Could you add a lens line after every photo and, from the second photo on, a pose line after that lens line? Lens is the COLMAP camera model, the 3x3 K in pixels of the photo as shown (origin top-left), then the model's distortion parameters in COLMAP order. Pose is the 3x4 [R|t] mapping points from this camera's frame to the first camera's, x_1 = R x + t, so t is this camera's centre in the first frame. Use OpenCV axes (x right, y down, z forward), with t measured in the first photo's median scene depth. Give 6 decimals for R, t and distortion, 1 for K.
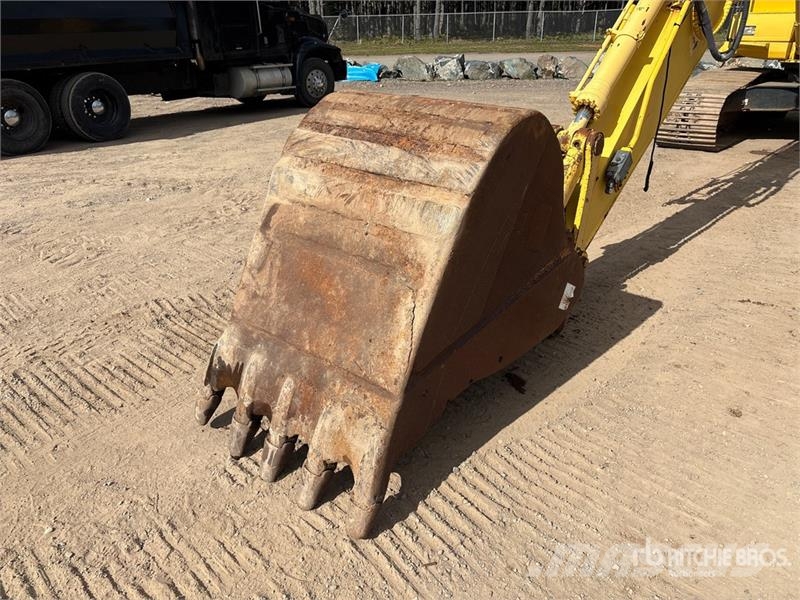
lens RADIAL K [[624.8, 0, 400.0], [0, 624.8, 300.0], [0, 0, 1]] dist [0.019745, -0.002421]
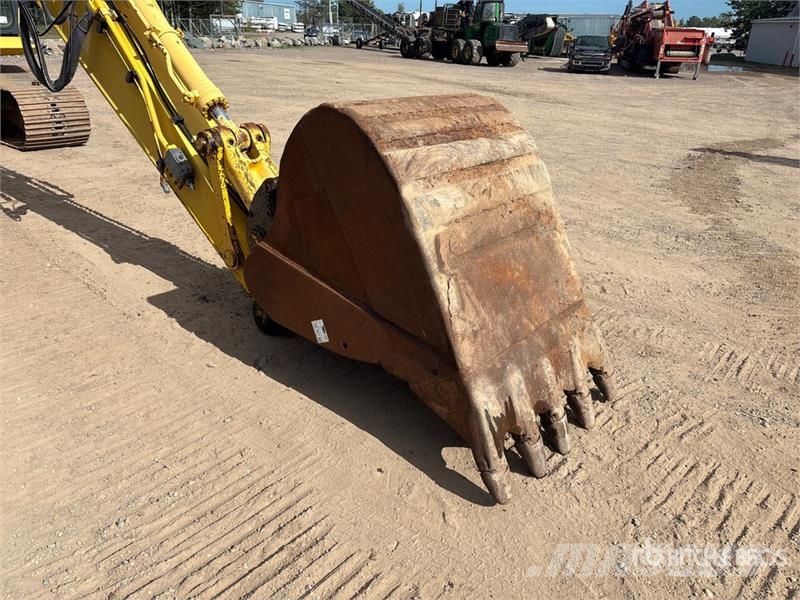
lens RADIAL K [[624.8, 0, 400.0], [0, 624.8, 300.0], [0, 0, 1]] dist [0.019745, -0.002421]
pose [[-0.035294, -0.399134, 0.916213, -1.106609], [0.378130, 0.843293, 0.381934, -0.462748], [-0.925079, 0.359928, 0.121161, 1.053927]]
